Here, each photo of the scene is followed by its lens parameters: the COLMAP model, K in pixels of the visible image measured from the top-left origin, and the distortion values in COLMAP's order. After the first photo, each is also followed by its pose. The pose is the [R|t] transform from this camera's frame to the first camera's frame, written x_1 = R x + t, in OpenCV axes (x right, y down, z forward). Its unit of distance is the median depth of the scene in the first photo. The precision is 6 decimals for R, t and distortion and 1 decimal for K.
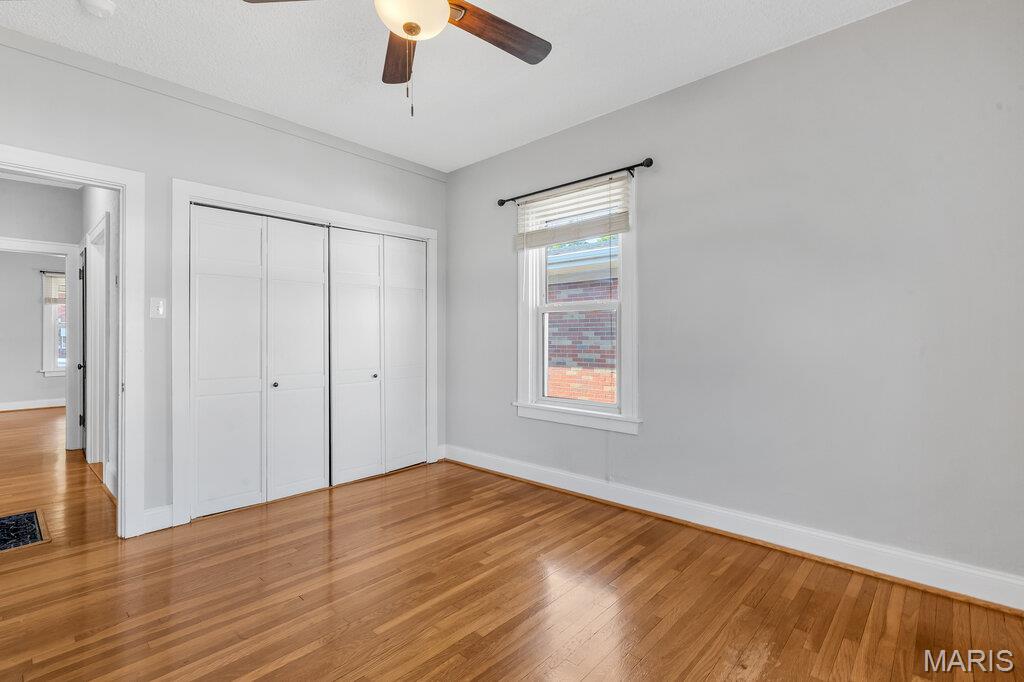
lens RADIAL K [[470.0, 0, 515.2], [0, 470.0, 340.3], [0, 0, 1]] dist [-0.001597, -0.000270]
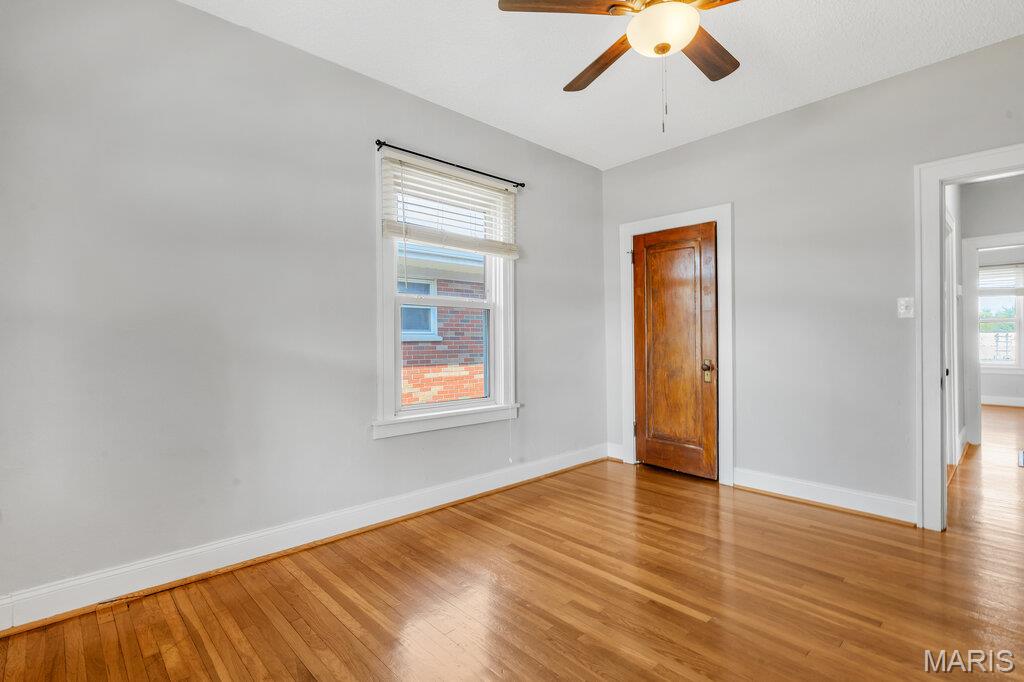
lens RADIAL K [[455.3, 0, 512.0], [0, 455.3, 341.0], [0, 0, 1]] dist [0.002237, 0.000107]
pose [[0.092976, -0.004338, 0.995659, -0.848822], [0.003562, 0.999986, 0.004024, 0.004036], [-0.995662, 0.003173, 0.092990, 0.894313]]
